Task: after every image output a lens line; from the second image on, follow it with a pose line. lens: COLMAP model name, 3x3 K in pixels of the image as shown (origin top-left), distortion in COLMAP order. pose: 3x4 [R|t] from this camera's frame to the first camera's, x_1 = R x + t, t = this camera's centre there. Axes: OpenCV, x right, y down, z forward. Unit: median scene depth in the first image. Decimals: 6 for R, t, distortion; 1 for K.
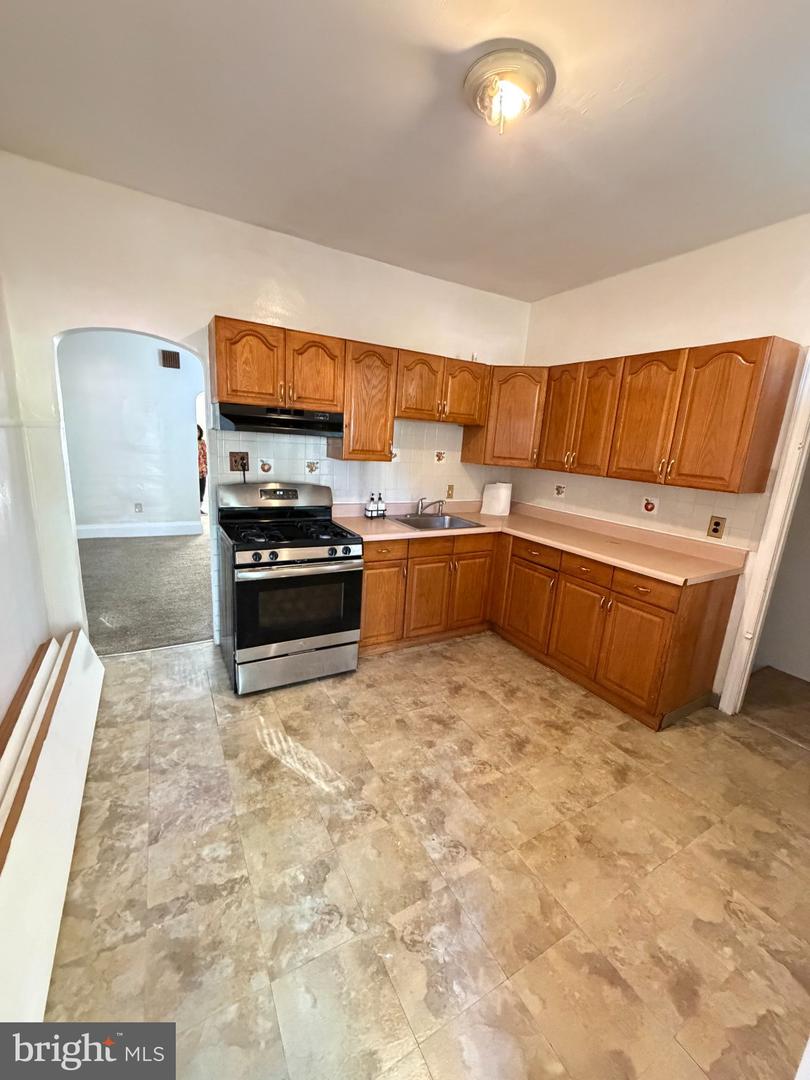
lens RADIAL K [[430.9, 0, 405.2], [0, 430.9, 536.7], [0, 0, 1]] dist [0.001044, 0.000135]
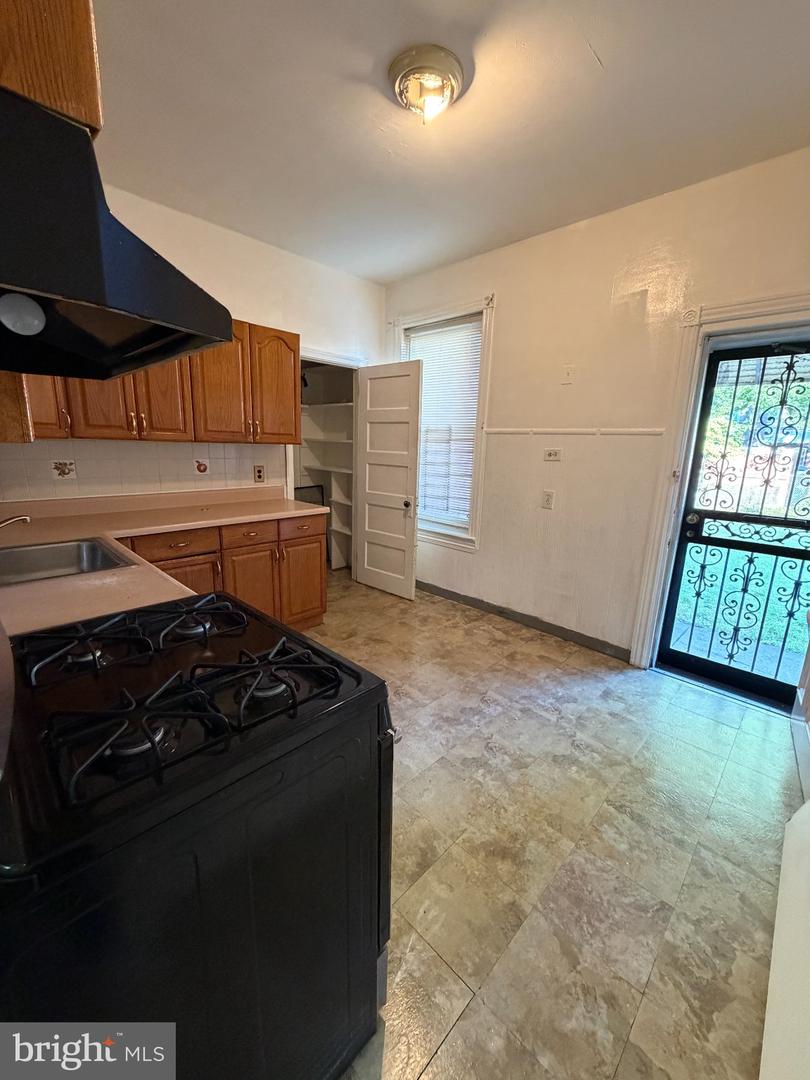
lens RADIAL K [[430.9, 0, 405.2], [0, 430.9, 536.7], [0, 0, 1]] dist [0.001044, 0.000135]
pose [[-0.277184, -0.269346, 0.922292, -0.924265], [0.170061, 0.930995, 0.322998, -0.277352], [-0.945647, 0.246376, -0.212251, 1.340253]]
